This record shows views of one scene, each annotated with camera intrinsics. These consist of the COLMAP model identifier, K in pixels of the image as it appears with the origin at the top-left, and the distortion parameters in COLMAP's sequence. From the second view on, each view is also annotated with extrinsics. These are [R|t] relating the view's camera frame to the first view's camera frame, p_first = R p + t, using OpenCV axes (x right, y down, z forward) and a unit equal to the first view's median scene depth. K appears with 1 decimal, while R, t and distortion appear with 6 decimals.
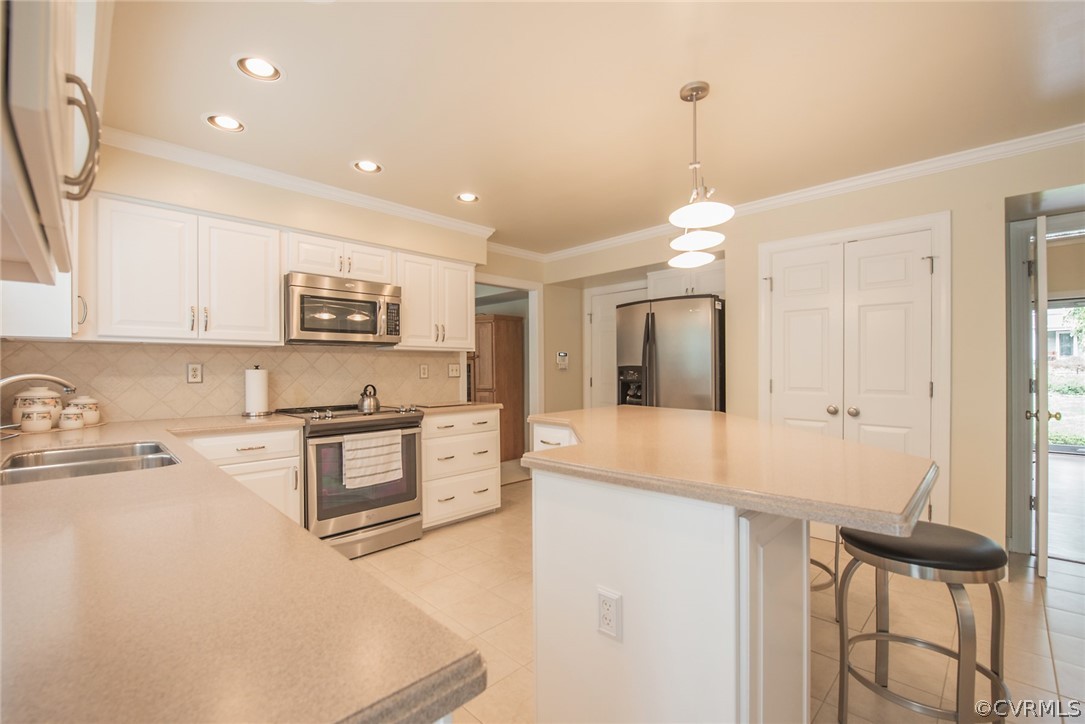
lens RADIAL K [[450.4, 0, 511.2], [0, 450.4, 368.5], [0, 0, 1]] dist [-0.000726, -0.009566]
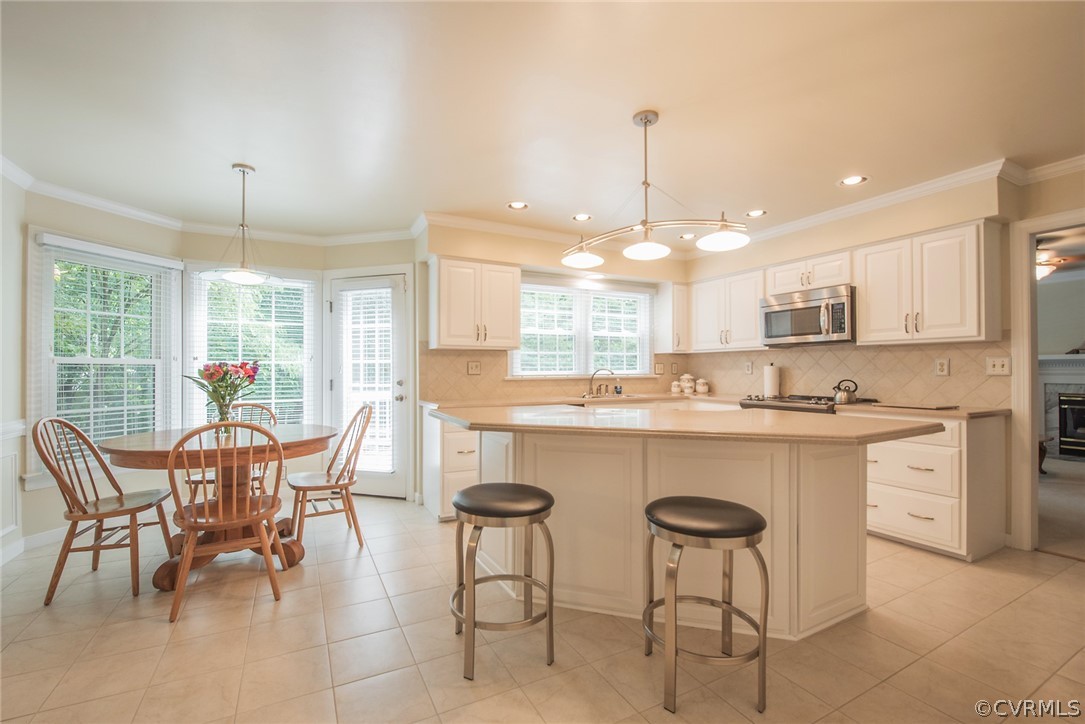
lens RADIAL K [[463.8, 0, 542.5], [0, 463.8, 366.9], [0, 0, 1]] dist [-0.000936, -0.010906]
pose [[-0.235964, -0.001934, -0.971760, 1.019723], [0.002628, 0.999993, -0.002629, 0.006930], [0.971758, -0.003174, -0.235958, 0.612923]]
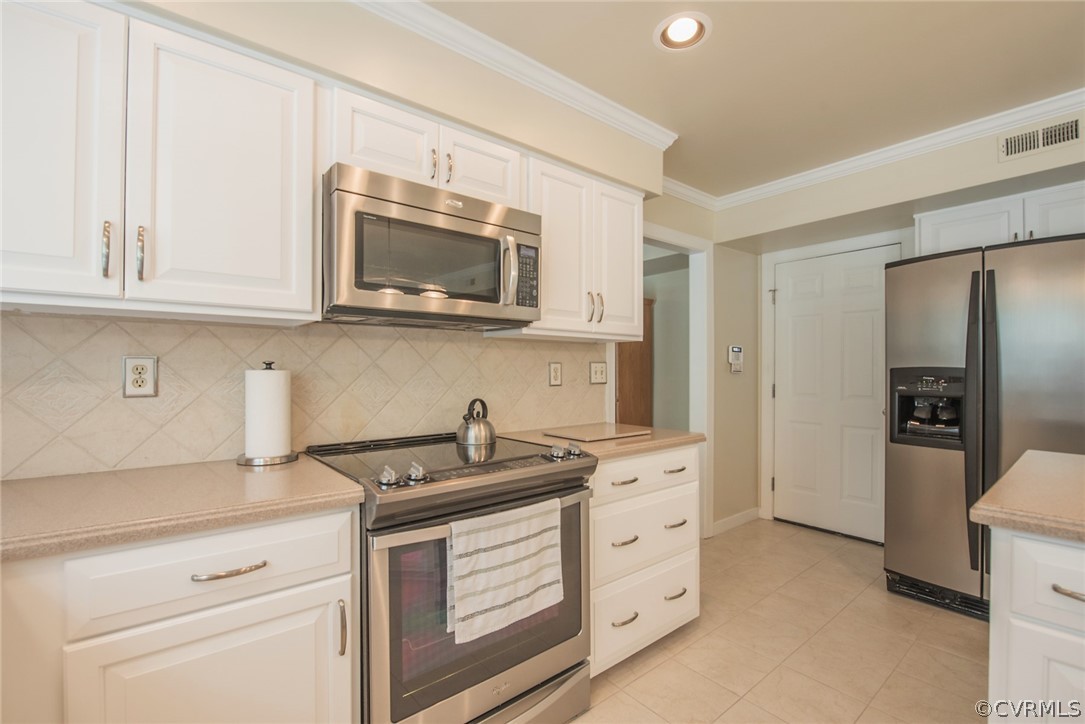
lens RADIAL K [[463.8, 0, 542.5], [0, 463.8, 366.9], [0, 0, 1]] dist [-0.000936, -0.010906]
pose [[0.998780, 0.006201, -0.048991, -0.228389], [-0.006431, 0.999969, -0.004547, -0.000811], [0.048962, 0.004857, 0.998789, 0.483777]]
